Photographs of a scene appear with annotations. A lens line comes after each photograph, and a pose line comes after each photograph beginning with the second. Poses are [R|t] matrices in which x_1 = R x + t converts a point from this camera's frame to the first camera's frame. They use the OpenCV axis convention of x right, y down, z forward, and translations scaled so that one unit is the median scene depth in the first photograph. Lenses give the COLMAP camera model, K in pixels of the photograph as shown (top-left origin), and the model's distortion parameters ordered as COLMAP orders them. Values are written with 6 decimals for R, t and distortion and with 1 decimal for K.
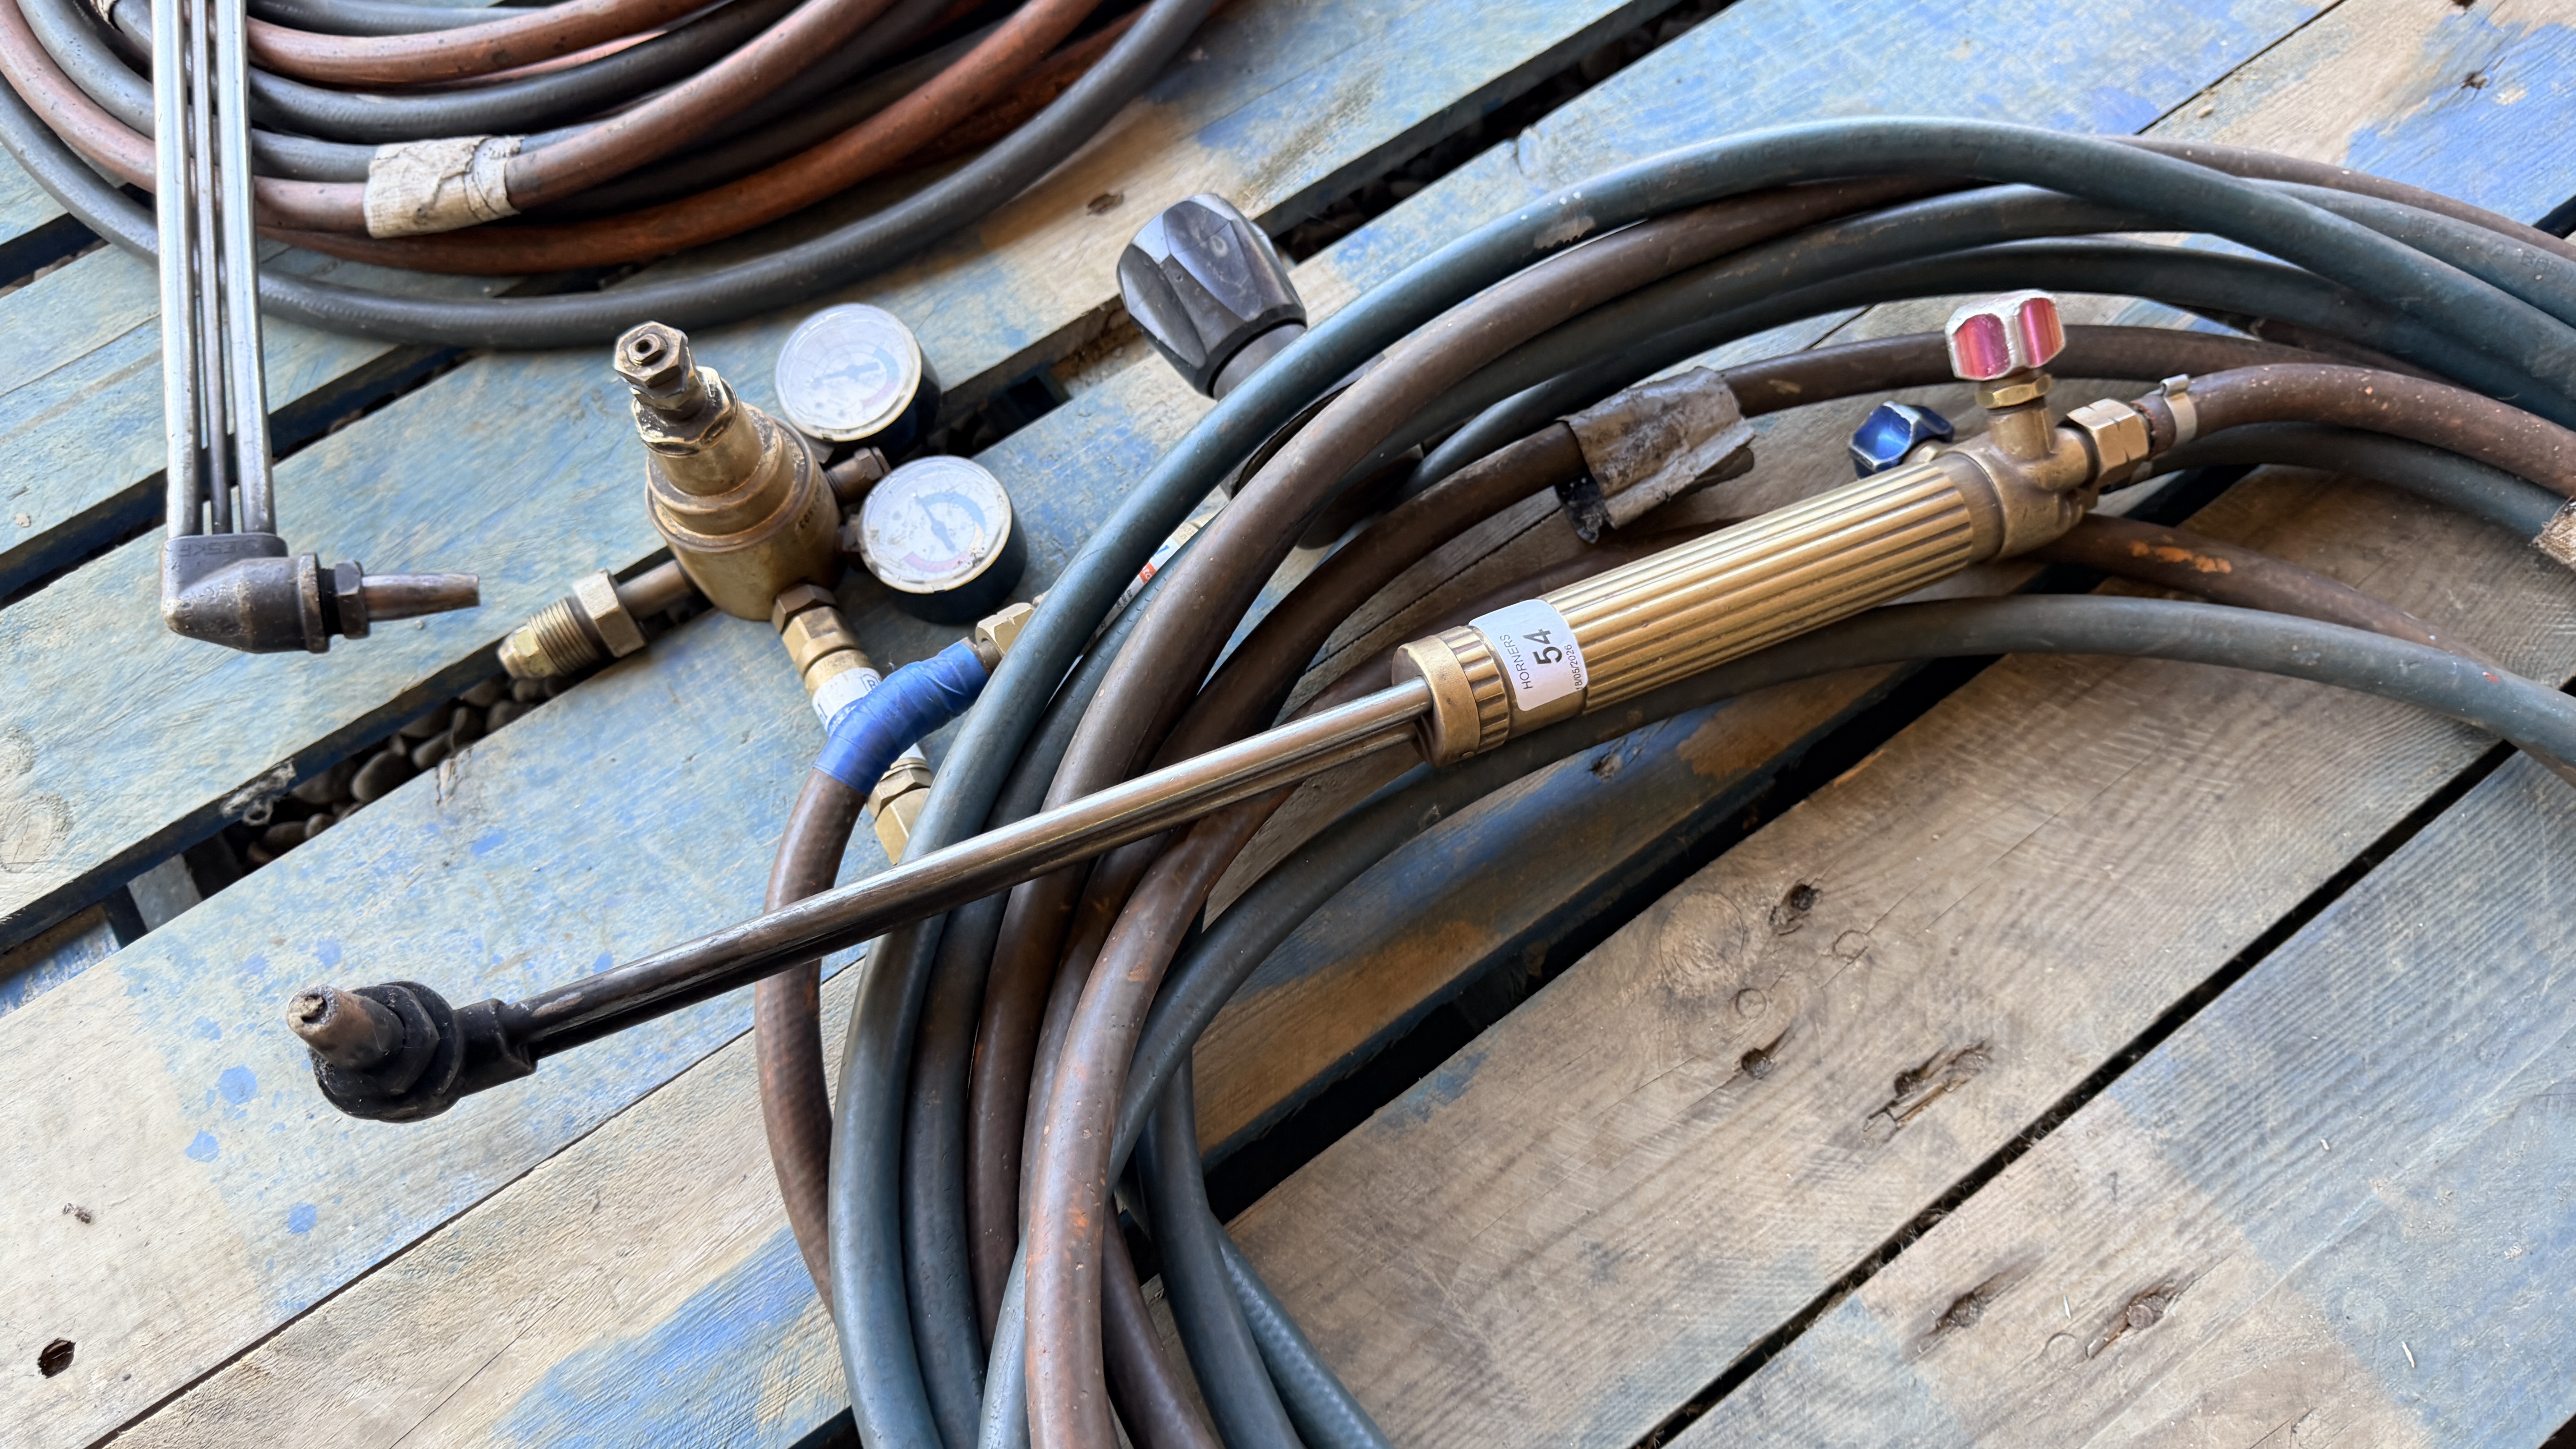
lens RADIAL K [[1846.7, 0, 1293.8], [0, 1846.7, 733.7], [0, 0, 1]] dist [-0.015883, -0.036731]
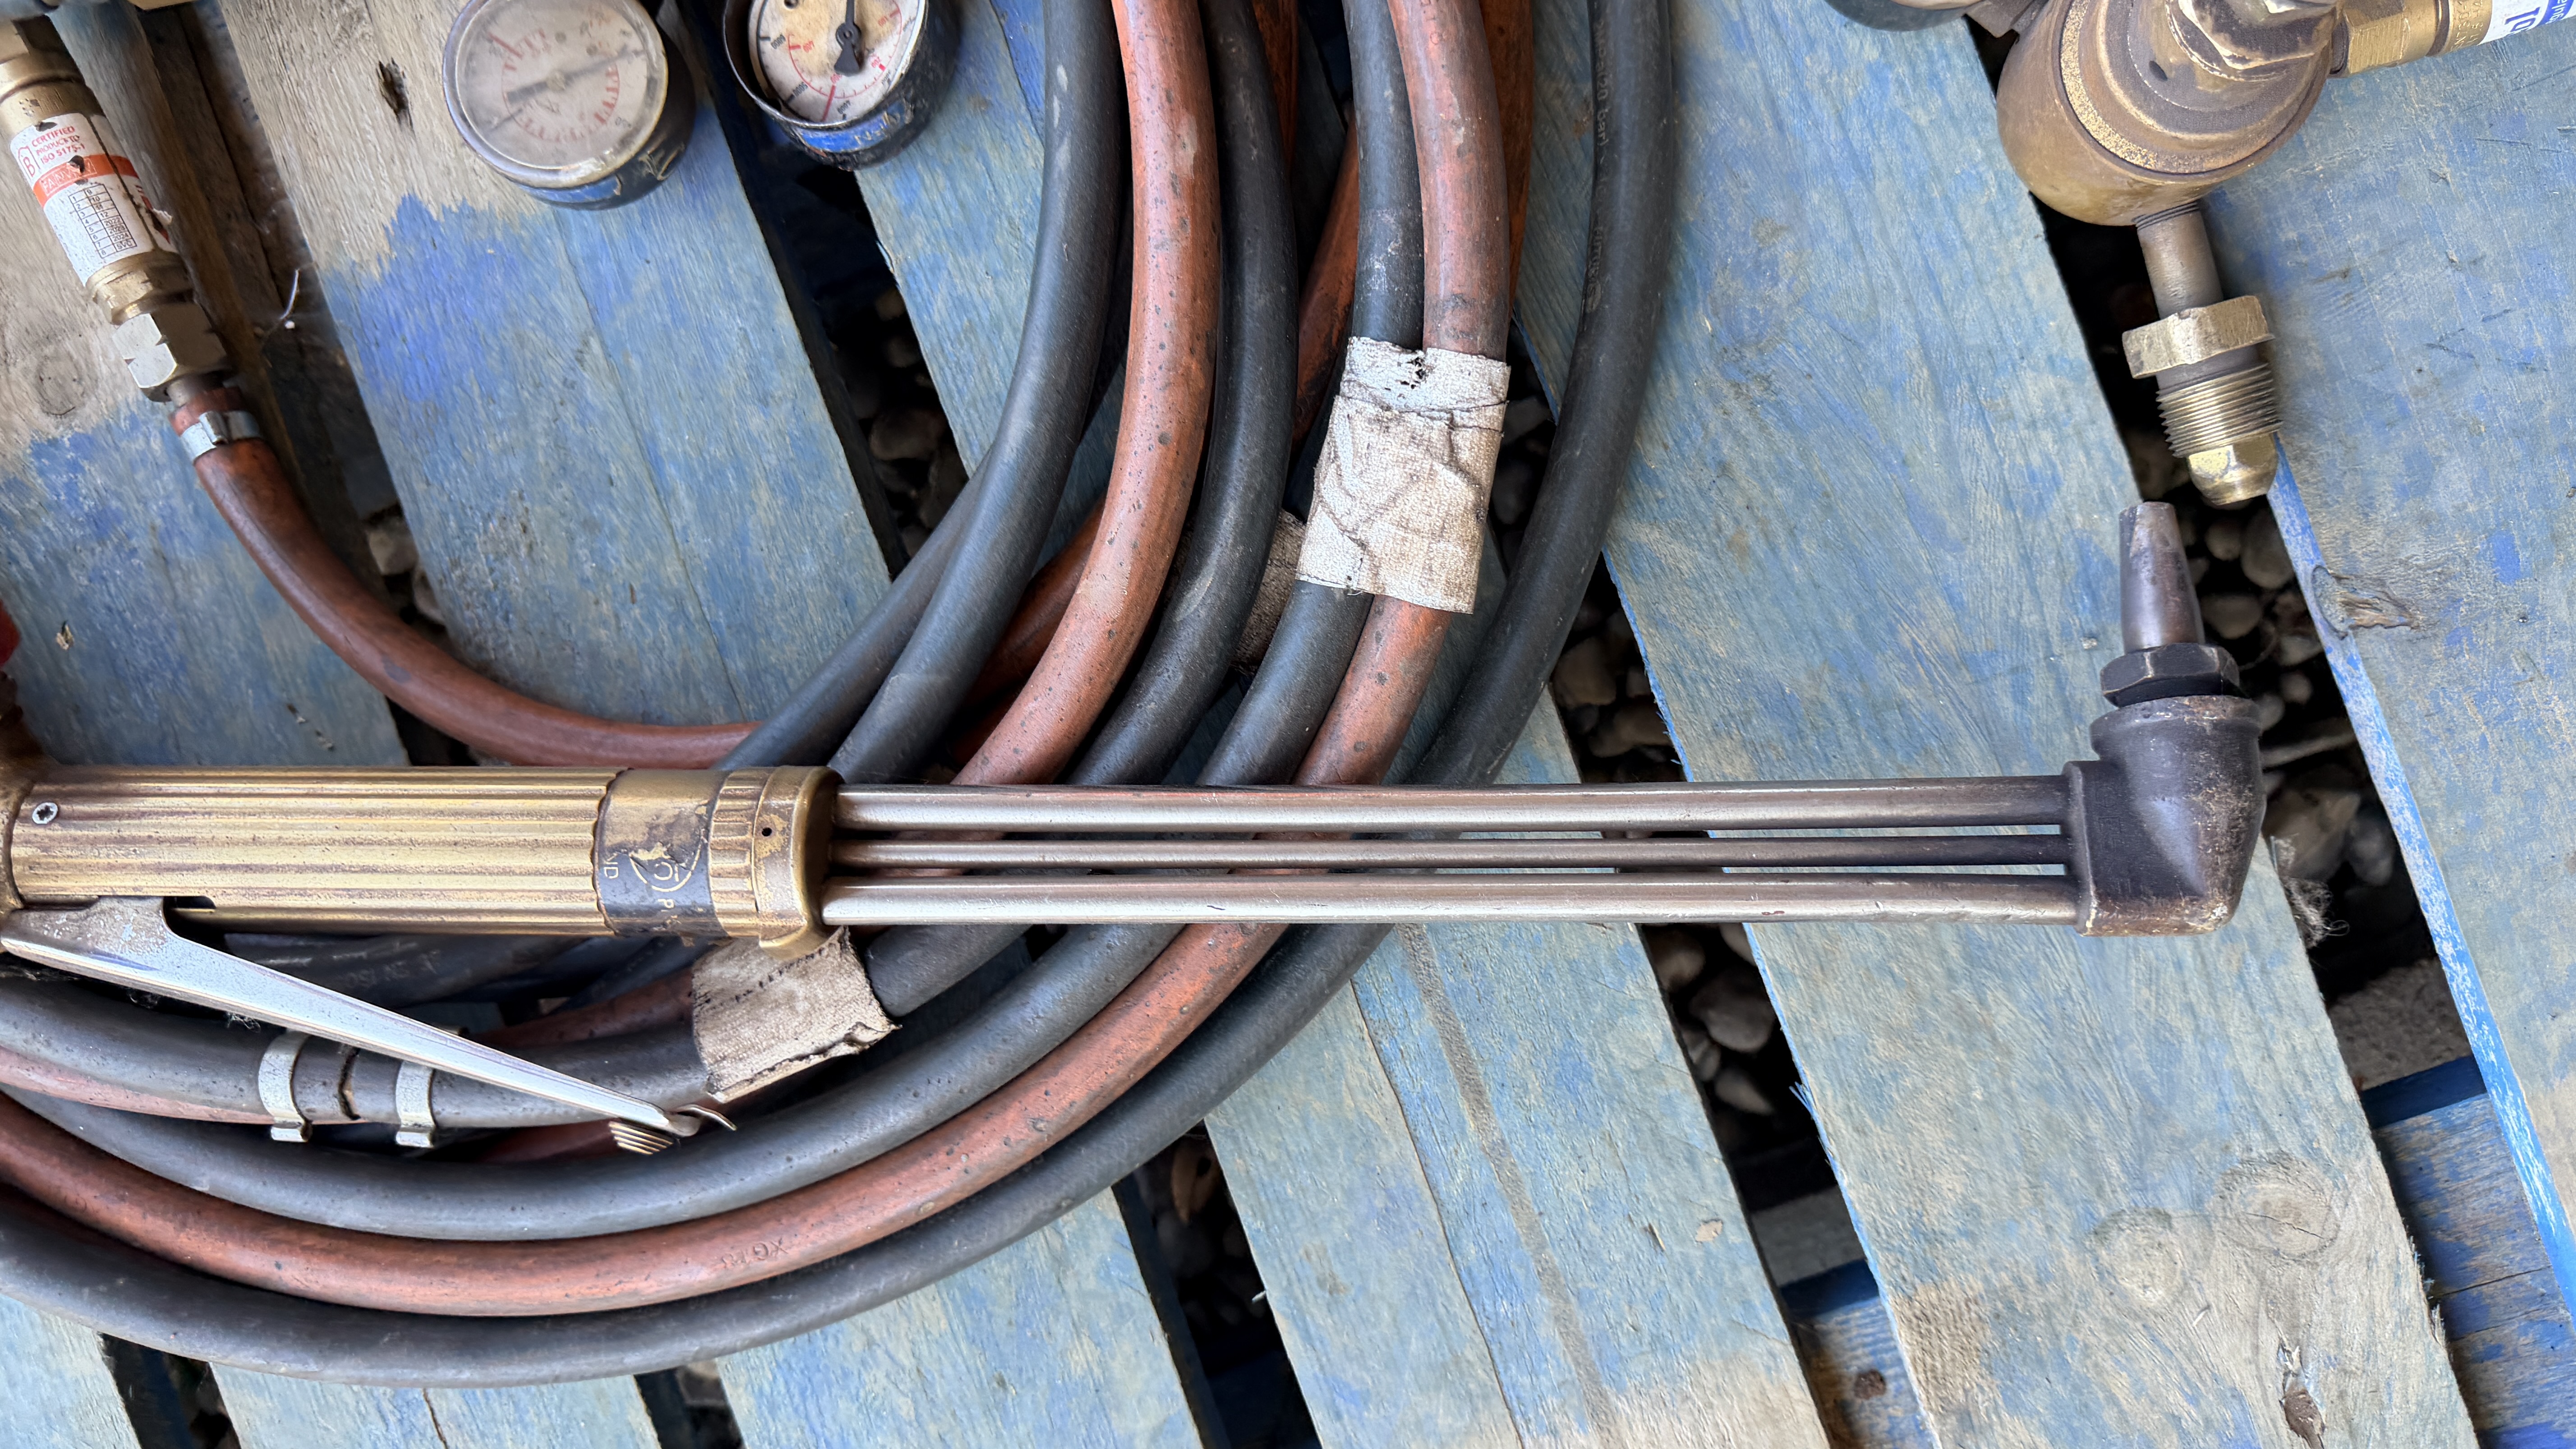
lens RADIAL K [[1846.7, 0, 1293.8], [0, 1846.7, 733.7], [0, 0, 1]] dist [-0.015883, -0.036731]
pose [[0.249416, -0.966060, -0.067235, -0.537107], [0.925402, 0.217309, 0.310496, -0.532625], [-0.285347, -0.139662, 0.948194, 0.440466]]
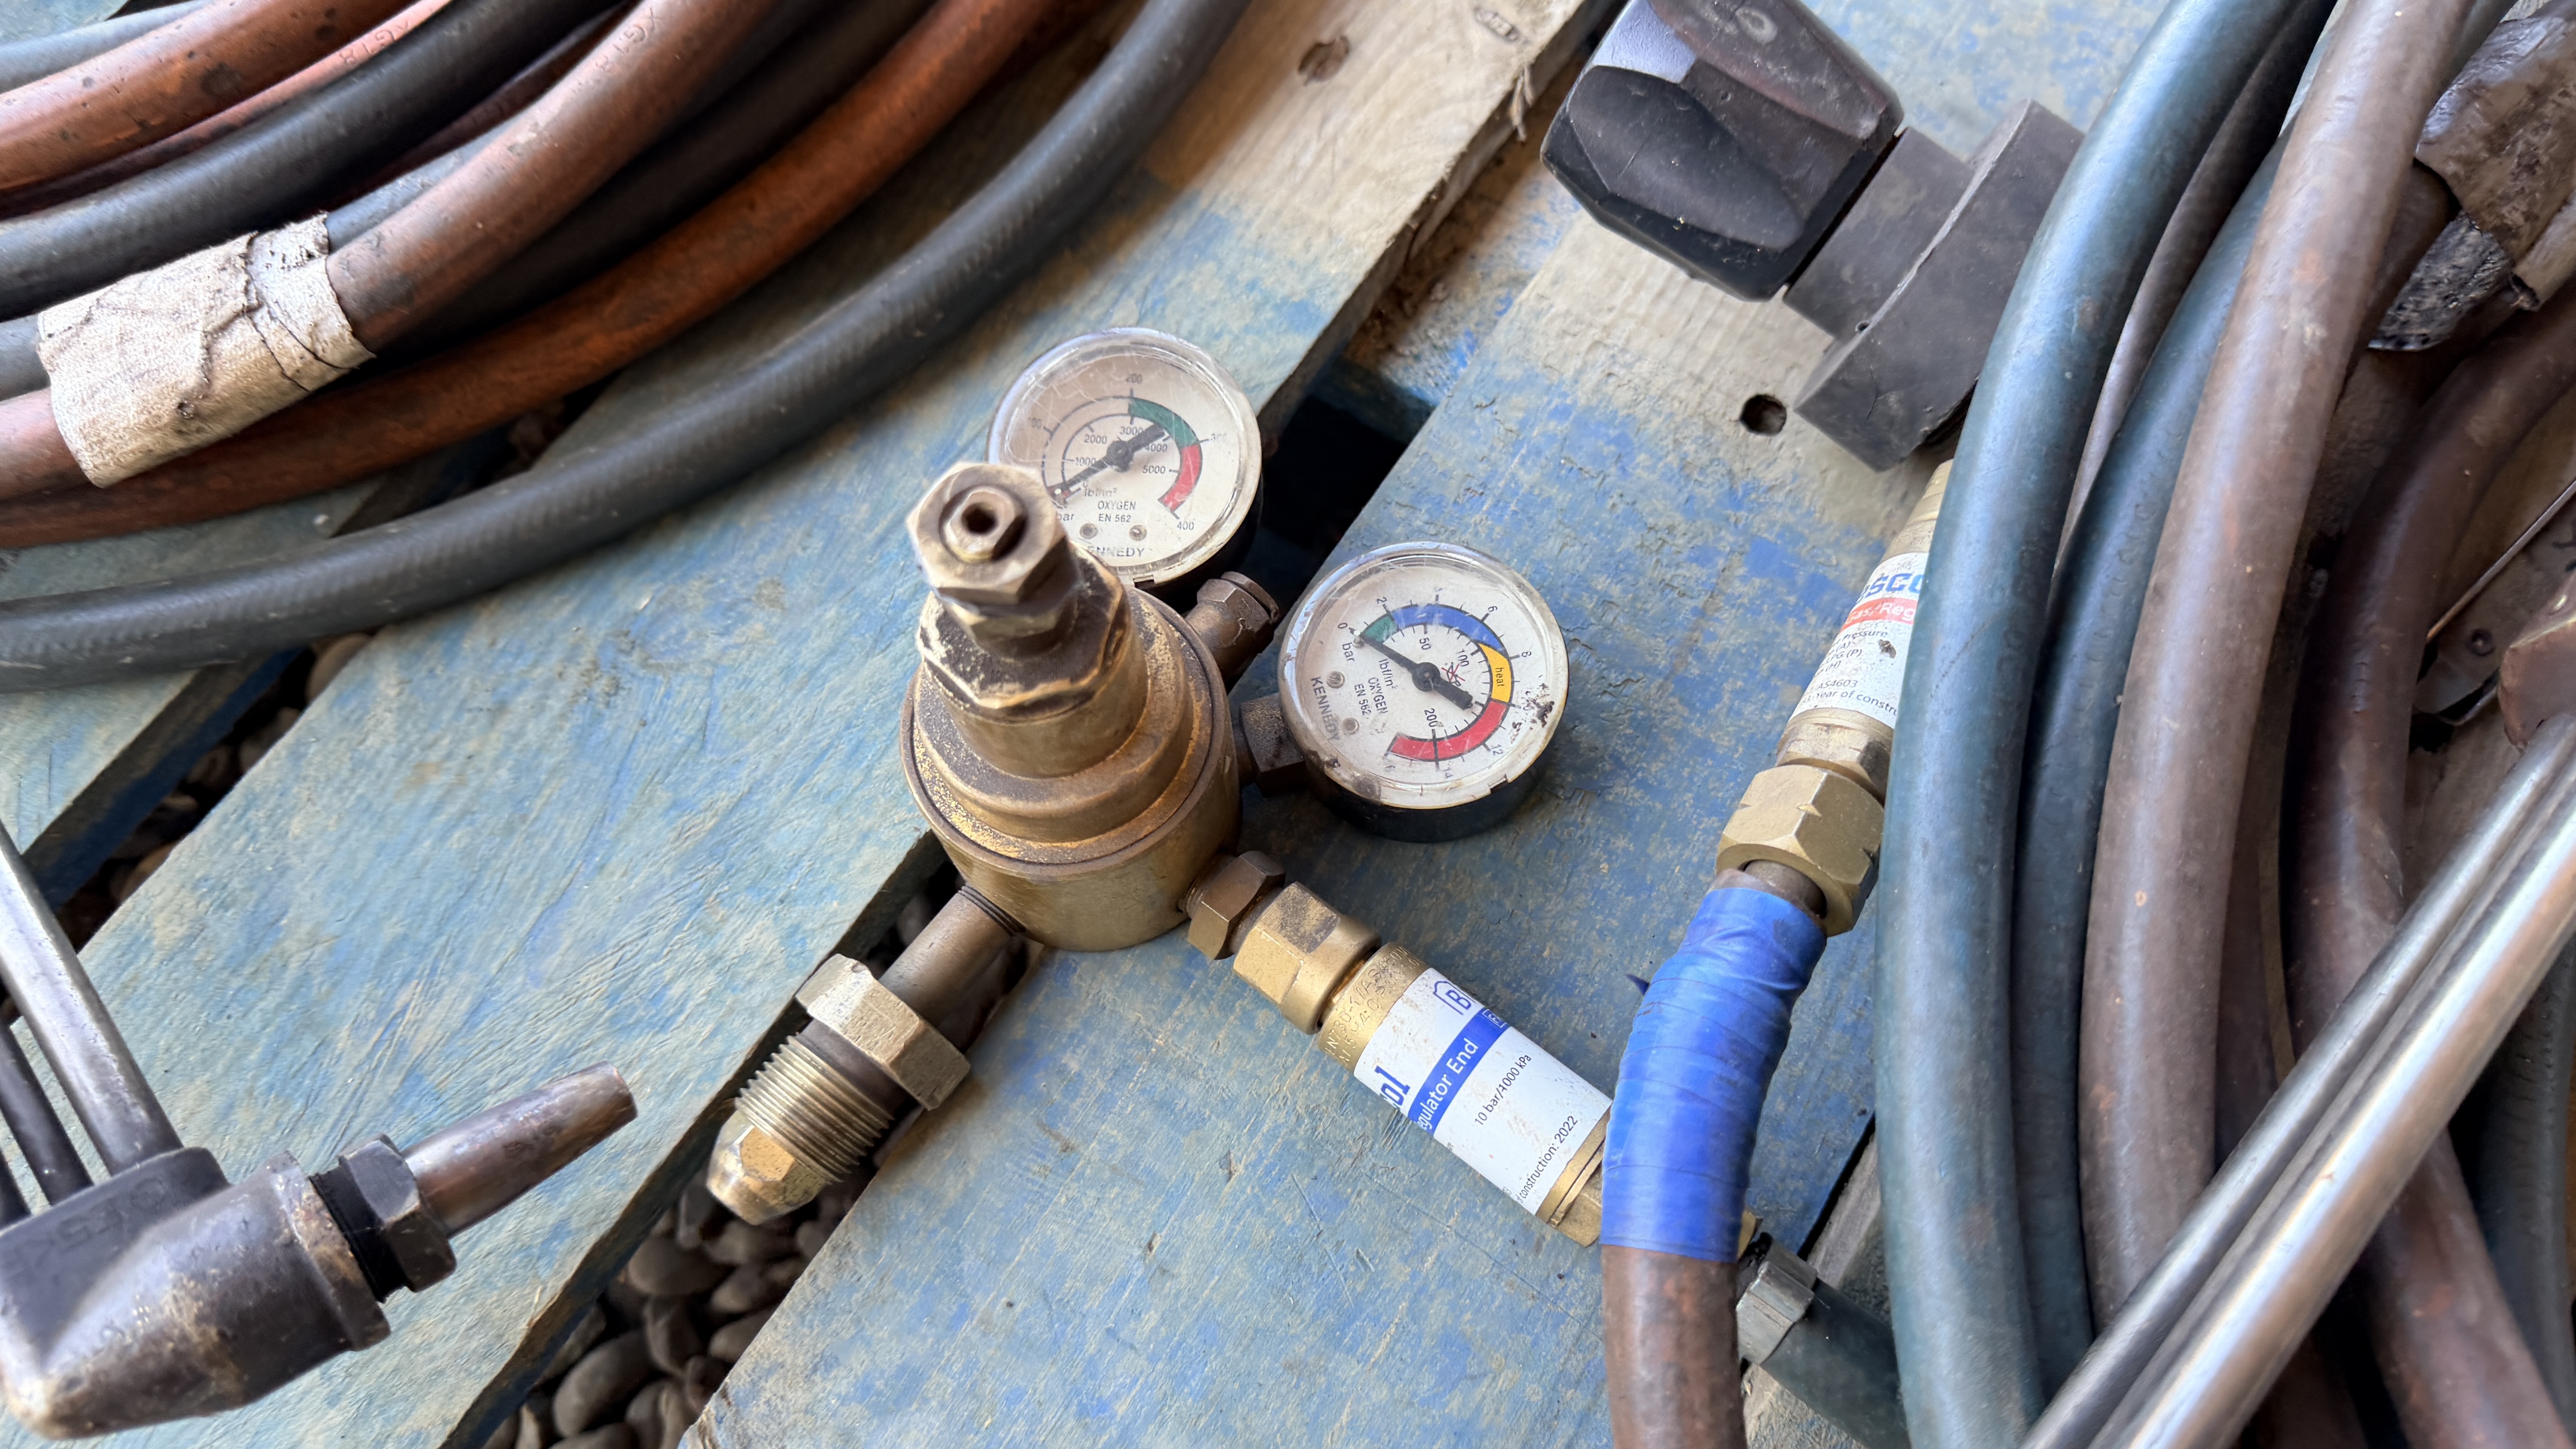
lens RADIAL K [[1904.7, 0, 1288.0], [0, 1904.7, 724.5], [0, 0, 1]] dist [0.003177, -0.029284]
pose [[0.929097, -0.328445, 0.170011, -0.321751], [0.322306, 0.944515, 0.063334, -0.142609], [-0.181380, -0.004048, 0.983405, 0.443614]]
